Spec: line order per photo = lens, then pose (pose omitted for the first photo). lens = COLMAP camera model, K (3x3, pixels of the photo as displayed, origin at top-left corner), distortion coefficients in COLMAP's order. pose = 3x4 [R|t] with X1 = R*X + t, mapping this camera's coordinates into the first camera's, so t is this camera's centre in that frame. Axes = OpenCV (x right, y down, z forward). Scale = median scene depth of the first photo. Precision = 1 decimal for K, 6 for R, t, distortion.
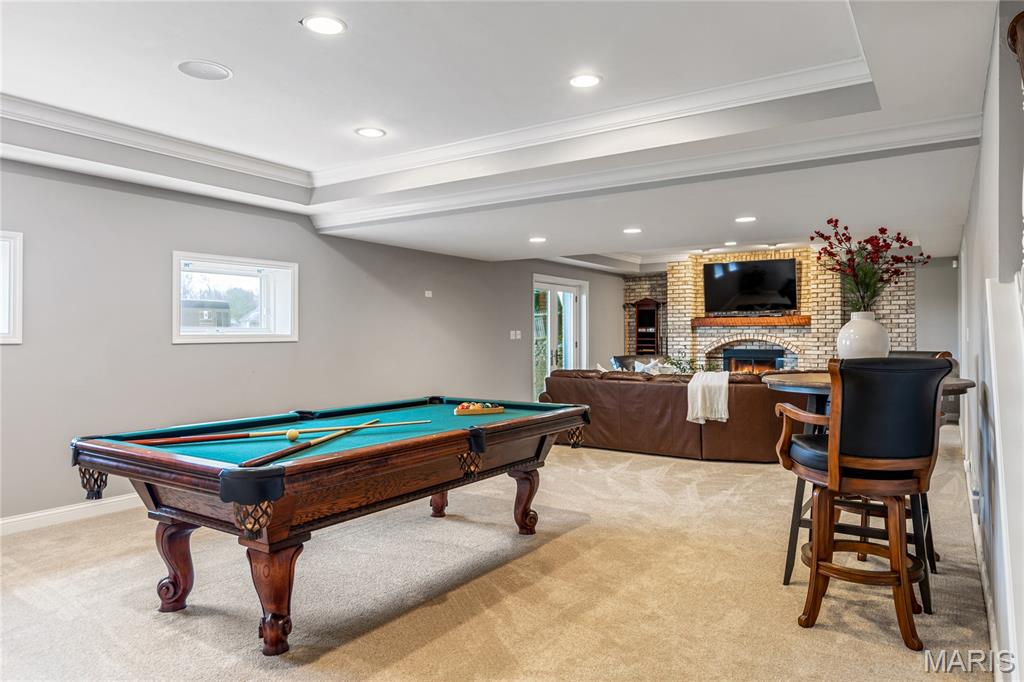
lens RADIAL K [[654.8, 0, 512.0], [0, 654.8, 341.0], [0, 0, 1]] dist [0.000241, 0.000149]
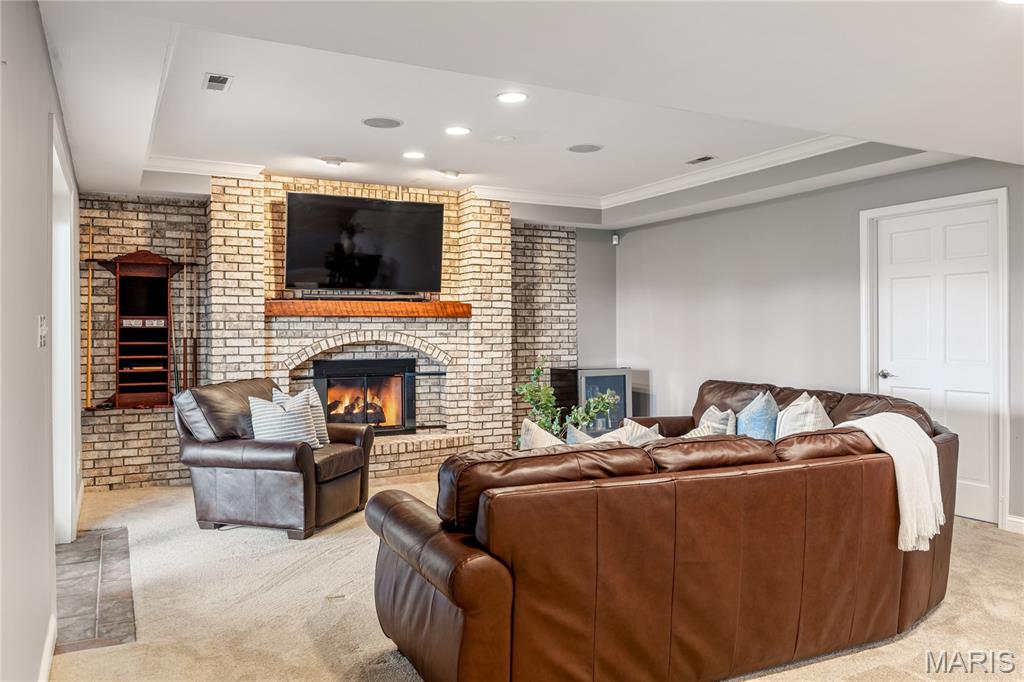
lens RADIAL K [[765.2, 0, 512.0], [0, 765.2, 341.0], [0, 0, 1]] dist [-0.001351, -0.002101]
pose [[0.480356, -0.008882, 0.877029, -0.144736], [0.011414, 0.999927, 0.003876, -0.003993], [-0.877000, 0.008148, 0.480422, 0.595582]]
